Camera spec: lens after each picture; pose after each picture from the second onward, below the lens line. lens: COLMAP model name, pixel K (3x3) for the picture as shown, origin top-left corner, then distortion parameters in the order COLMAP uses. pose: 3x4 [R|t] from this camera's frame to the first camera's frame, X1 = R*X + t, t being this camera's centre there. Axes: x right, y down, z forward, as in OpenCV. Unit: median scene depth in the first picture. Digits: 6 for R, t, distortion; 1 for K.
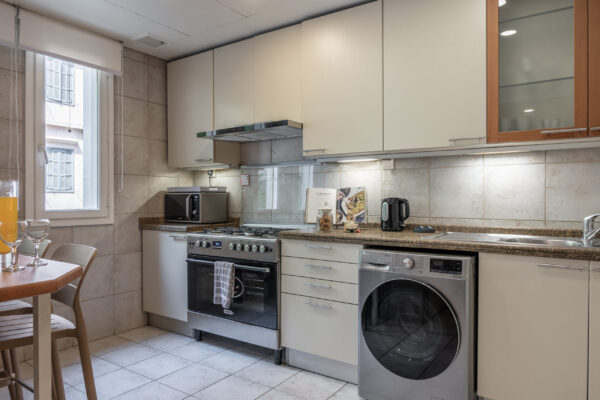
lens RADIAL K [[389.8, 0, 300.0], [0, 389.8, 200.0], [0, 0, 1]] dist [-0.004556, -0.000849]
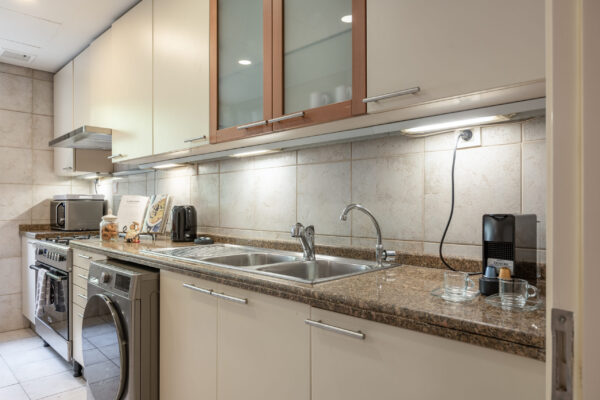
lens RADIAL K [[389.4, 0, 285.6], [0, 389.4, 203.6], [0, 0, 1]] dist [-0.003294, -0.000838]
pose [[0.981384, -0.000951, -0.192056, 0.514140], [-0.000846, 0.999957, -0.009274, -0.001573], [0.192056, 0.009264, 0.981340, 0.115148]]
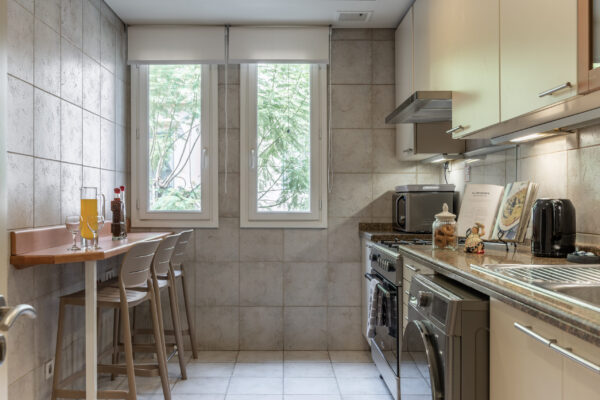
lens RADIAL K [[573.6, 0, 300.0], [0, 573.6, 200.0], [0, 0, 1]] dist [0.007311, 0.001939]
pose [[0.586604, -0.000741, -0.809873, 0.557658], [-0.001366, 0.999997, -0.001904, -0.001632], [0.809873, 0.002223, 0.586602, 0.160865]]
